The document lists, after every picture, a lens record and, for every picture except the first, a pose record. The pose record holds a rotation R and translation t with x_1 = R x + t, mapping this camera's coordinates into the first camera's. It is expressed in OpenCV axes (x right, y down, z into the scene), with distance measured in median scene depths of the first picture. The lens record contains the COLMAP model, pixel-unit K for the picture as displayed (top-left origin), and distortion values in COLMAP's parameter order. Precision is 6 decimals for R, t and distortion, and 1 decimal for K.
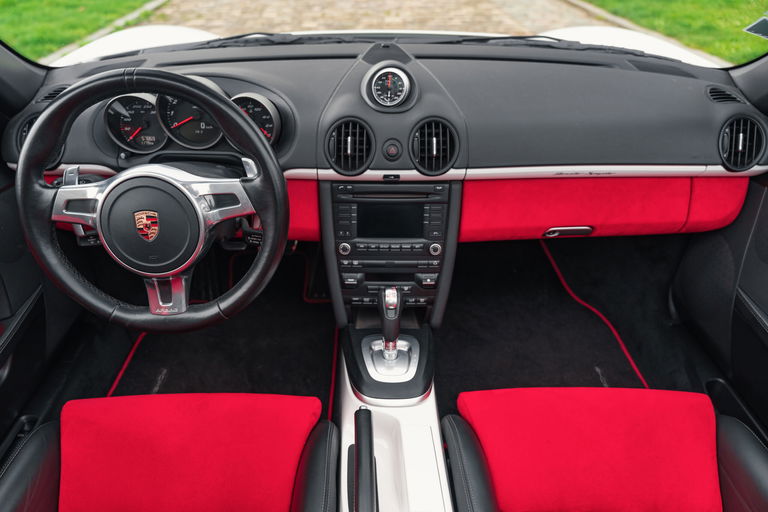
lens RADIAL K [[529.6, 0, 384.1], [0, 529.6, 263.0], [0, 0, 1]] dist [-0.007228, -0.002663]
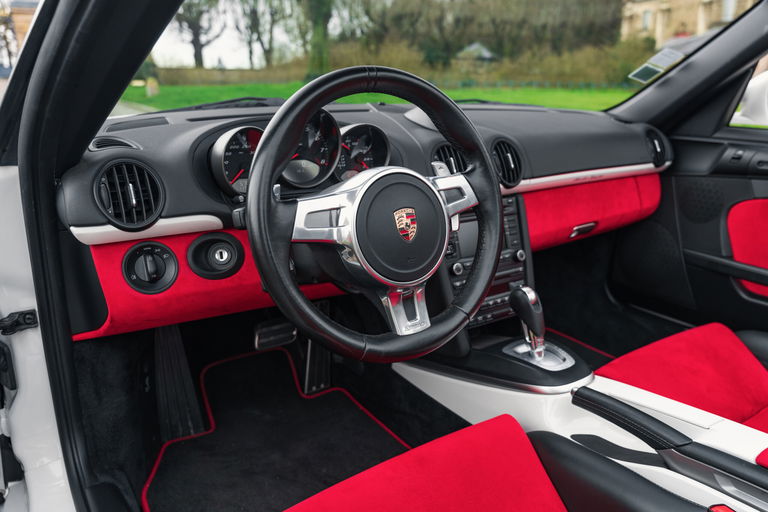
lens RADIAL K [[580.0, 0, 382.4], [0, 580.0, 256.1], [0, 0, 1]] dist [-0.003966, -0.000800]
pose [[0.822833, -0.151112, 0.547823, -0.813314], [0.303825, 0.931635, -0.199363, 0.130020], [-0.480245, 0.330485, 0.812492, 0.177959]]
